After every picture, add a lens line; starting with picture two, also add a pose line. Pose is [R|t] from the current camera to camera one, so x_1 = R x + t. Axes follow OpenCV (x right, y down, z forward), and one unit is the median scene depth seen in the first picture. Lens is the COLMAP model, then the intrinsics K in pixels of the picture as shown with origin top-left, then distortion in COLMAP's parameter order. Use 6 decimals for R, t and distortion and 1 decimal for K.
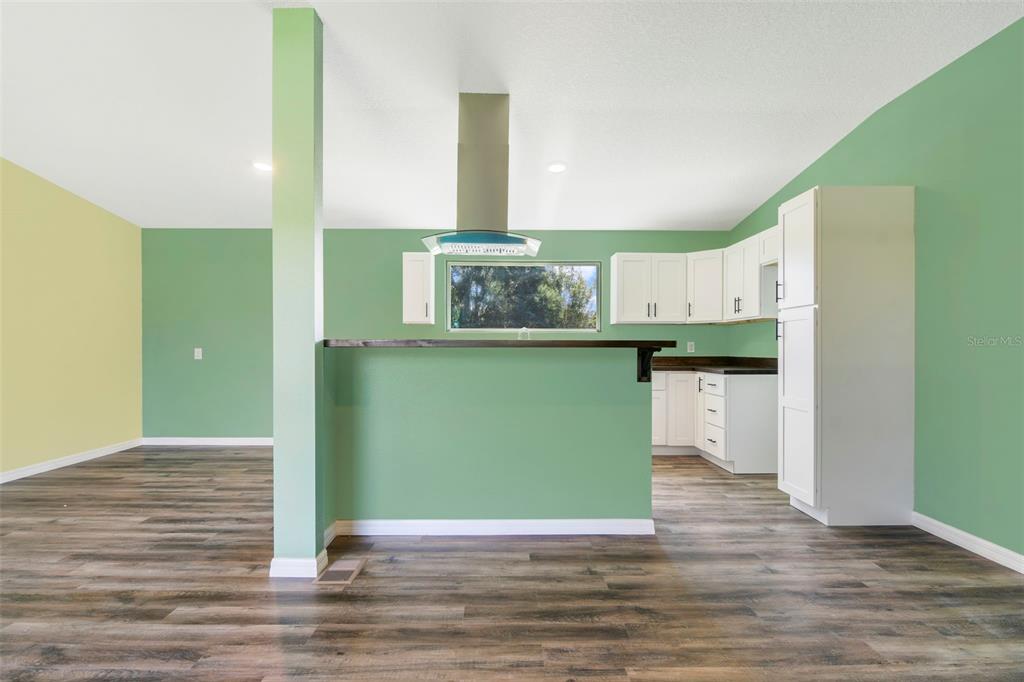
lens RADIAL K [[529.8, 0, 513.0], [0, 529.8, 348.3], [0, 0, 1]] dist [-0.003473, -0.006246]
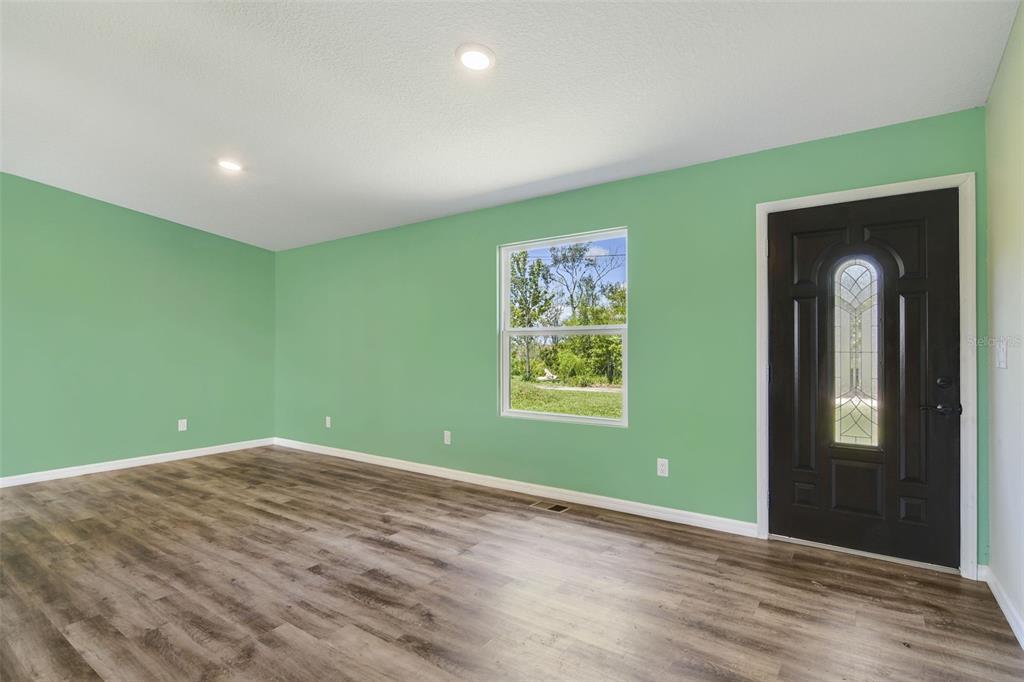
lens RADIAL K [[503.1, 0, 512.0], [0, 503.1, 341.0], [0, 0, 1]] dist [-0.006905, -0.001218]
pose [[-0.806500, 0.009813, 0.591152, -1.235534], [0.003673, 0.999926, -0.011588, -0.031891], [-0.591223, -0.007174, -0.806477, 0.920543]]
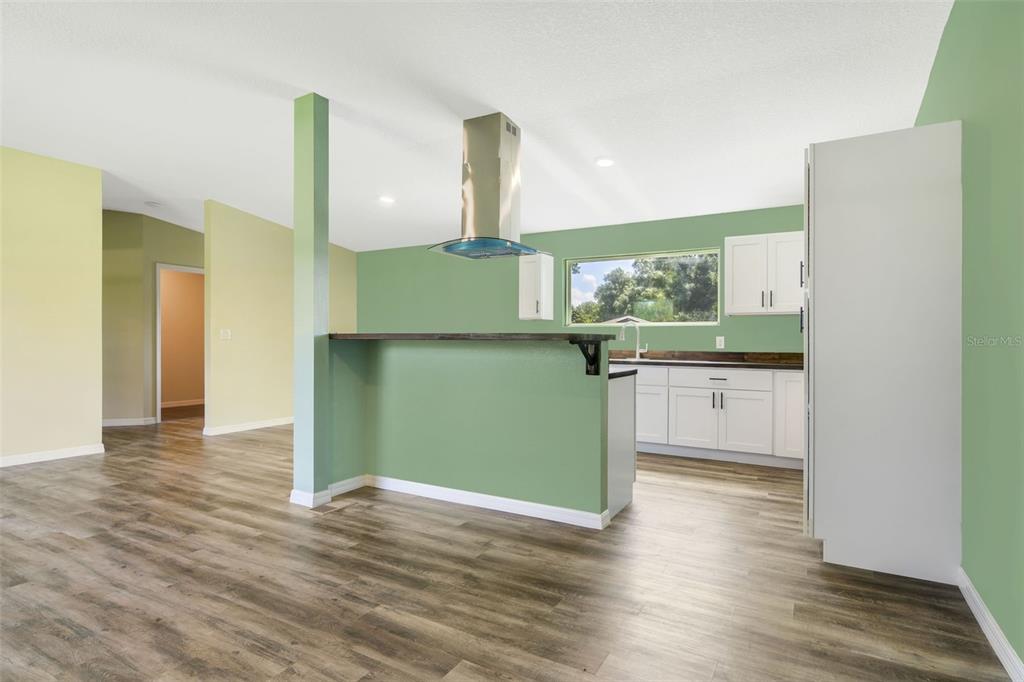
lens RADIAL K [[534.7, 0, 515.8], [0, 534.7, 339.5], [0, 0, 1]] dist [-0.001038, -0.000319]
pose [[0.862734, 0.000513, -0.505657, 0.683297], [-0.004925, 0.999961, -0.007388, 0.005708], [0.505634, 0.008864, 0.862703, 0.062133]]
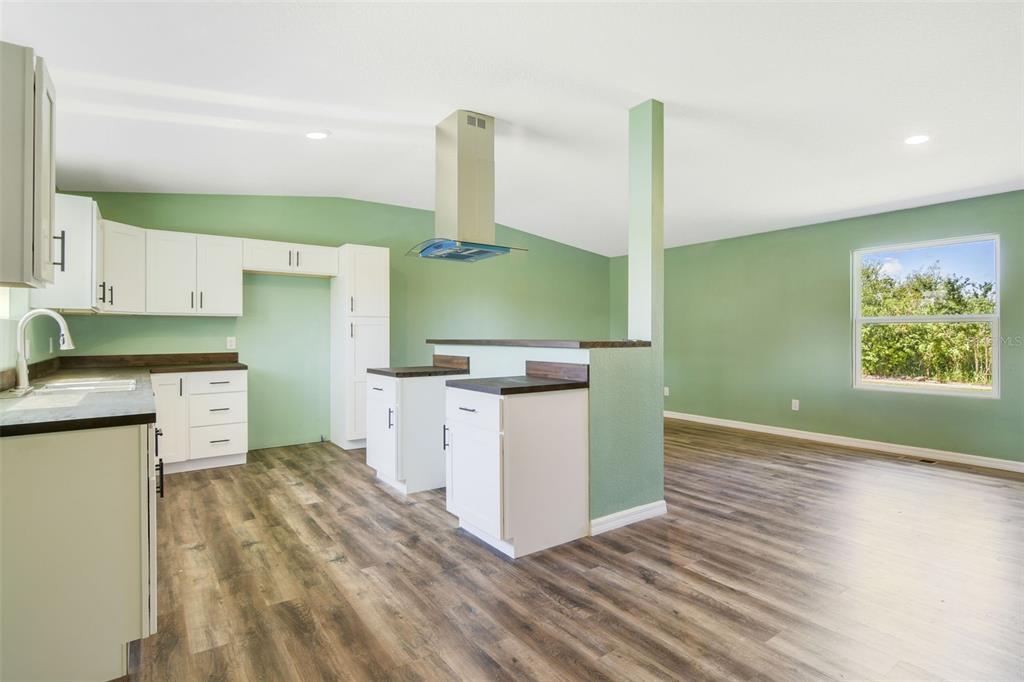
lens RADIAL K [[516.6, 0, 515.7], [0, 516.6, 333.4], [0, 0, 1]] dist [0.000074, 0.000053]
pose [[-0.568646, 0.000528, 0.822582, -1.179042], [0.002901, 0.999995, 0.001363, -0.034456], [-0.822577, 0.003161, -0.568644, 1.831669]]
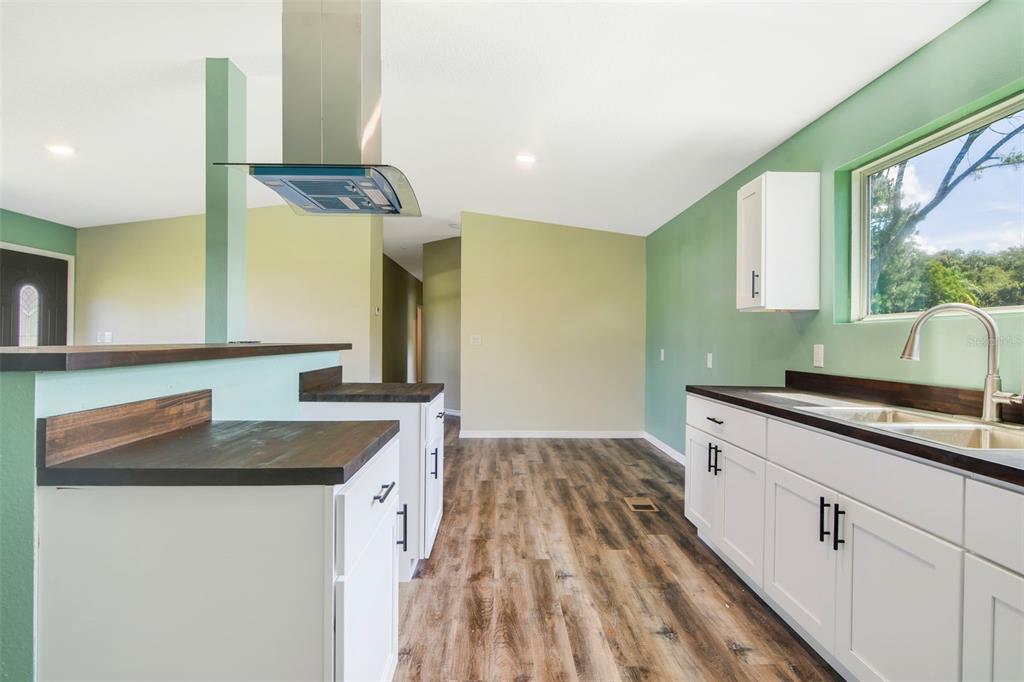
lens RADIAL K [[504.9, 0, 514.8], [0, 504.9, 339.8], [0, 0, 1]] dist [0.001124, -0.000167]
pose [[0.015434, 0.000359, -0.999881, 0.647705], [-0.012315, 0.999924, 0.000169, -0.027923], [0.999805, 0.012311, 0.015438, 1.459579]]
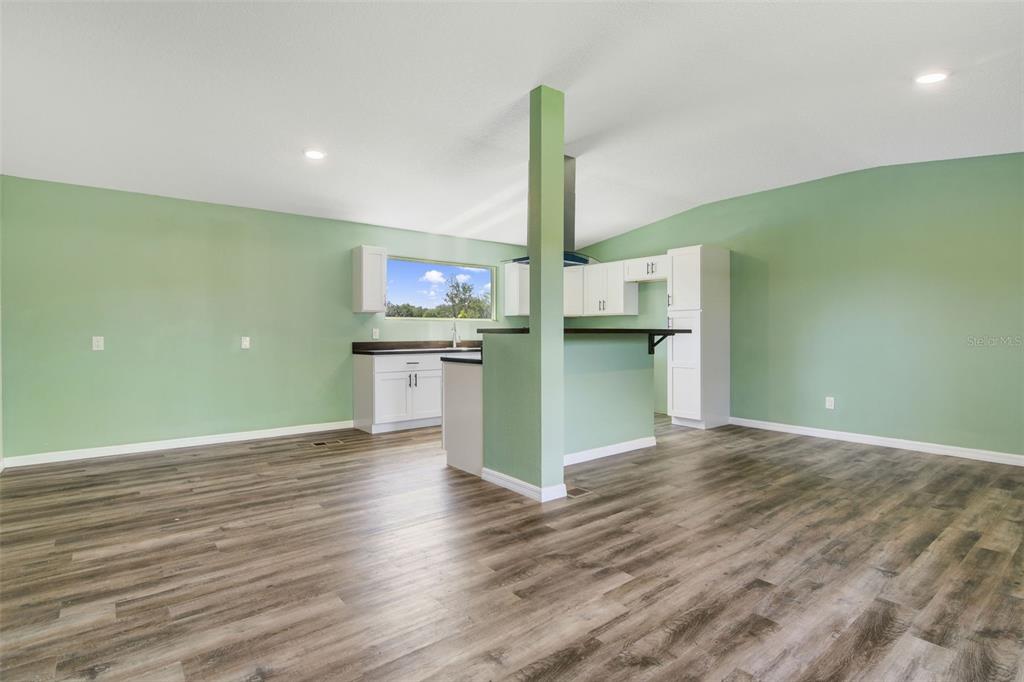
lens RADIAL K [[505.5, 0, 516.1], [0, 505.5, 333.9], [0, 0, 1]] dist [-0.004422, -0.001504]
pose [[0.789355, -0.004357, 0.613921, -1.147622], [0.004918, 0.999988, 0.000775, -0.002956], [-0.613917, 0.002407, 0.789367, 0.010610]]
